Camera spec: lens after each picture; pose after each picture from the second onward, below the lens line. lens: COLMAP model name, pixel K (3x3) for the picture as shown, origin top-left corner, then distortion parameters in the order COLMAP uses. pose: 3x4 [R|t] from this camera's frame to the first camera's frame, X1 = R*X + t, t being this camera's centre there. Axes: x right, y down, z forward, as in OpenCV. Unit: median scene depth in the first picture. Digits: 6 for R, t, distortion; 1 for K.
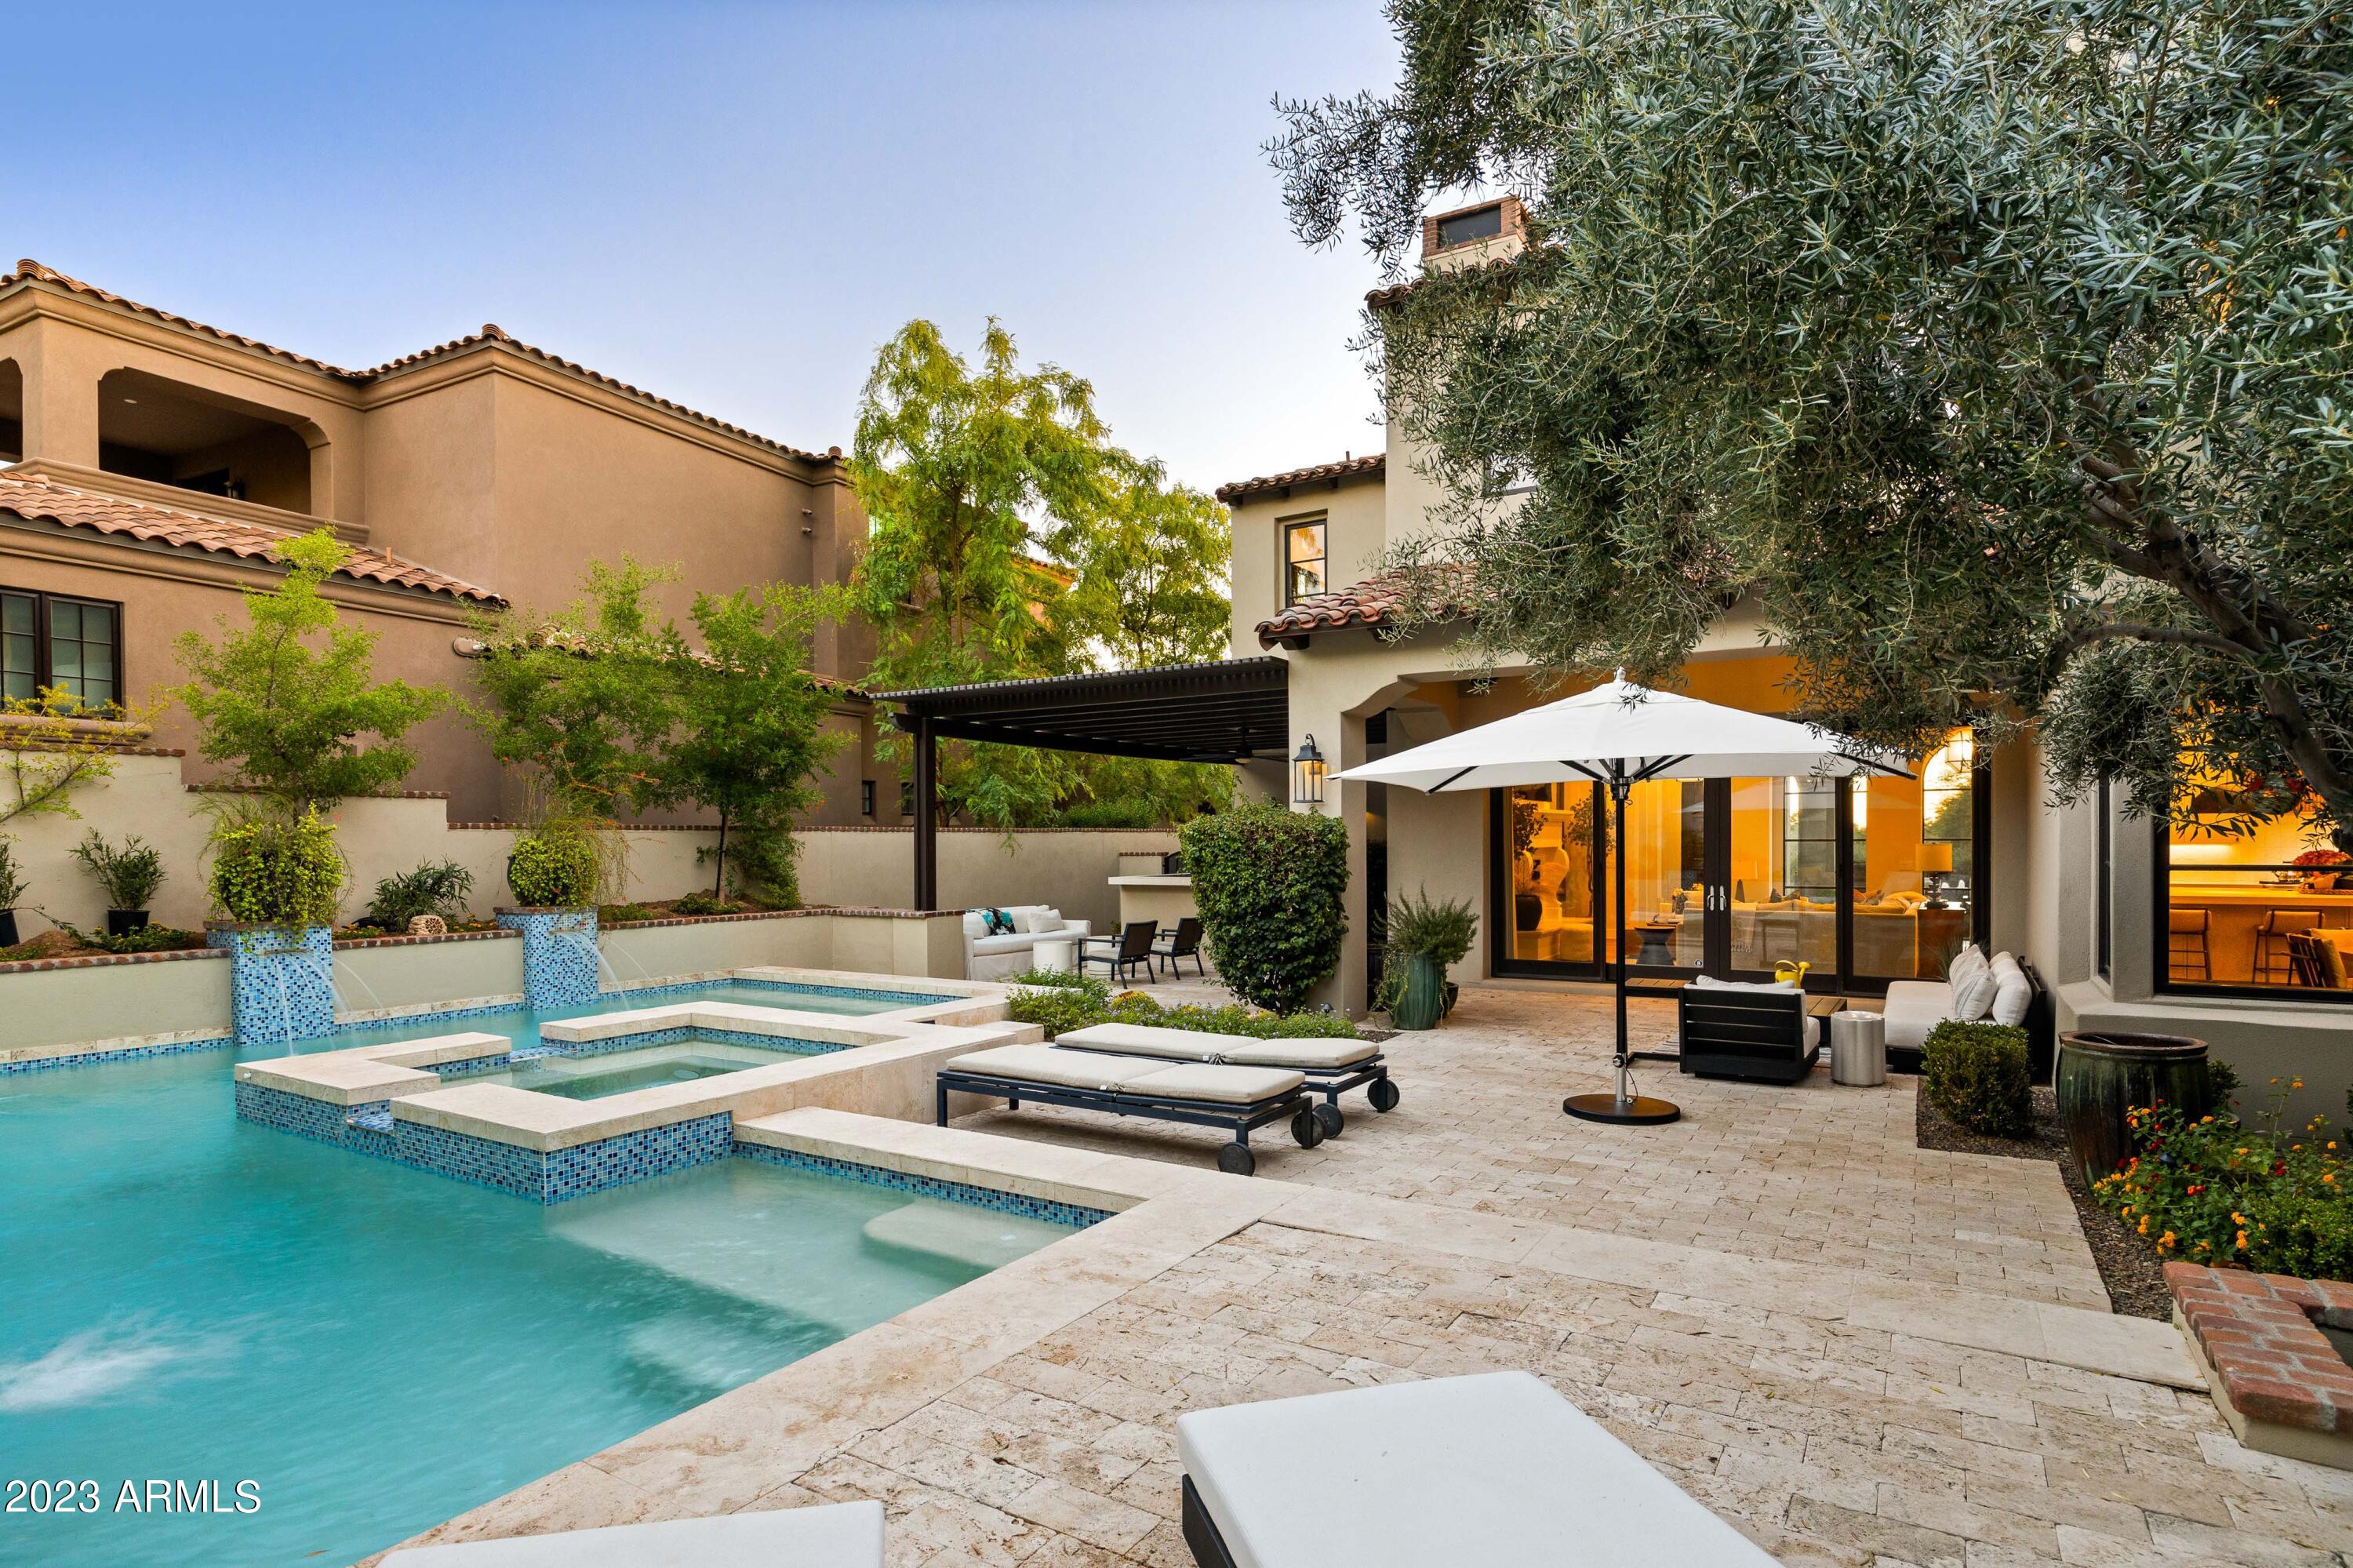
lens RADIAL K [[1237.2, 0, 1162.1], [0, 1237.2, 852.3], [0, 0, 1]] dist [-0.004974, 0.000014]
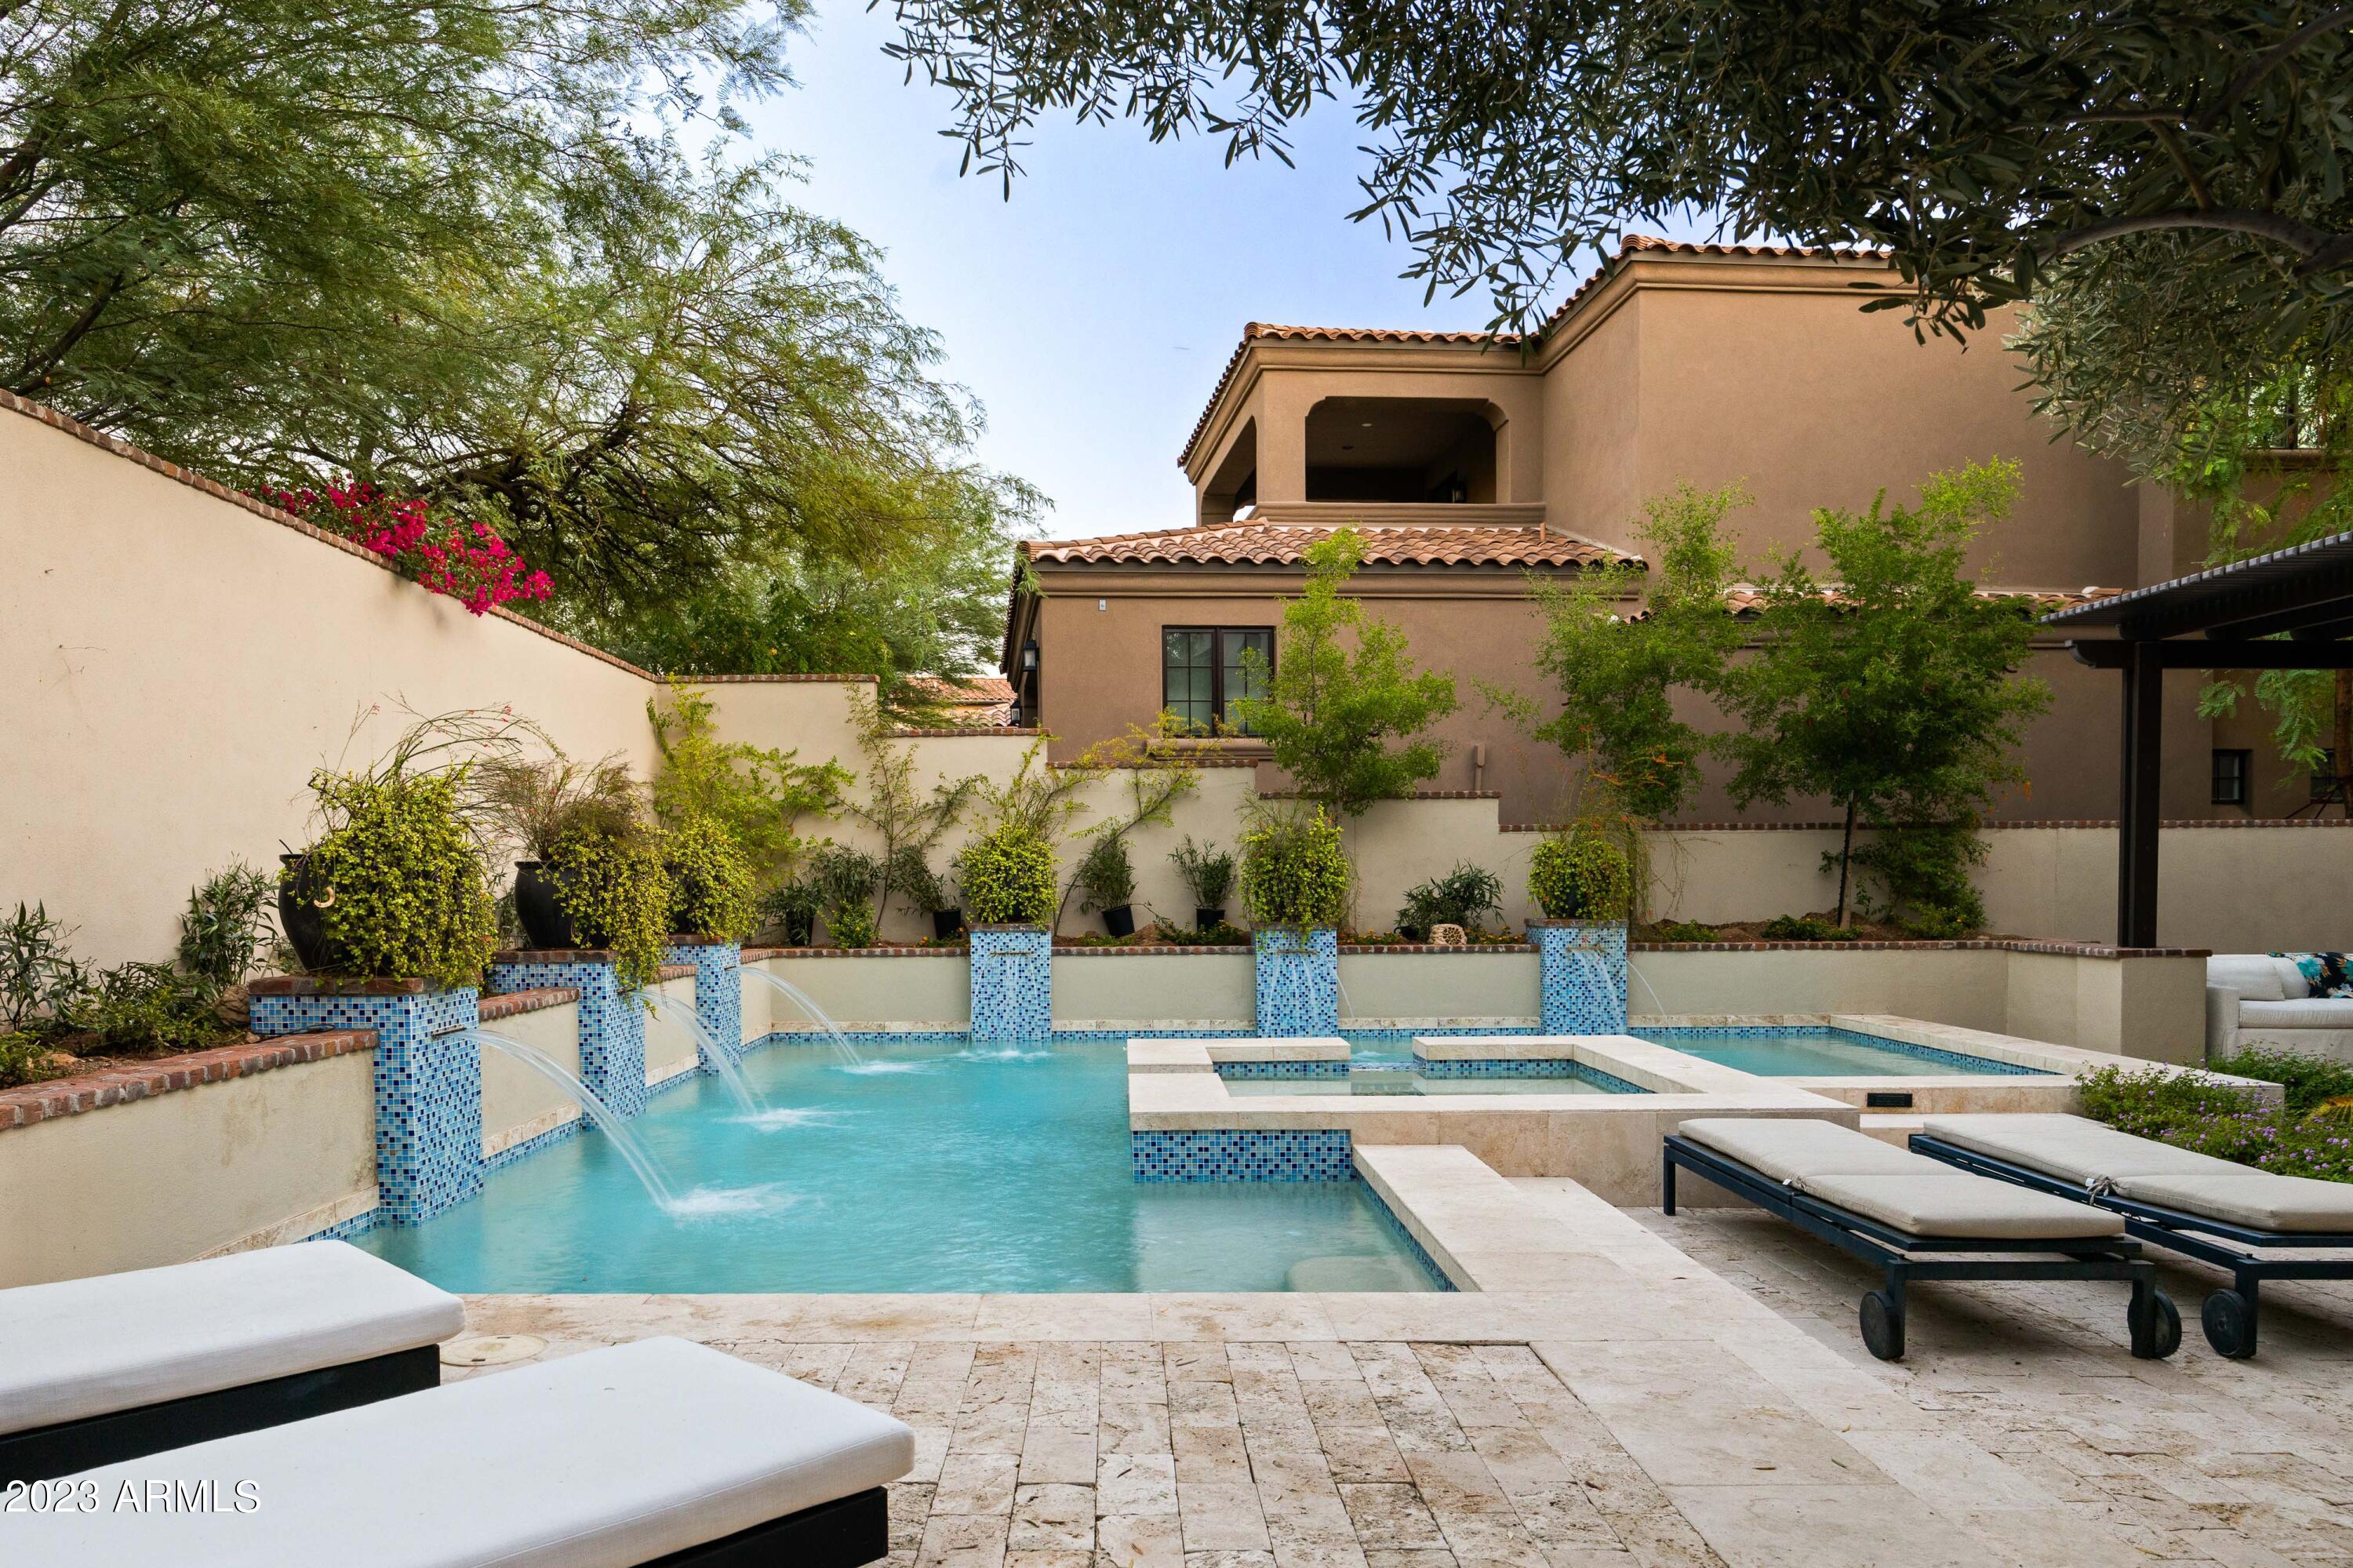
lens RADIAL K [[1591.2, 0, 1034.5], [0, 1591.2, 940.8], [0, 0, 1]] dist [-0.013974, -0.003107]
pose [[0.504290, 0.037201, -0.862733, 0.293284], [-0.003787, 0.999157, 0.040870, 0.016846], [0.863526, -0.017343, 0.504006, 0.137914]]
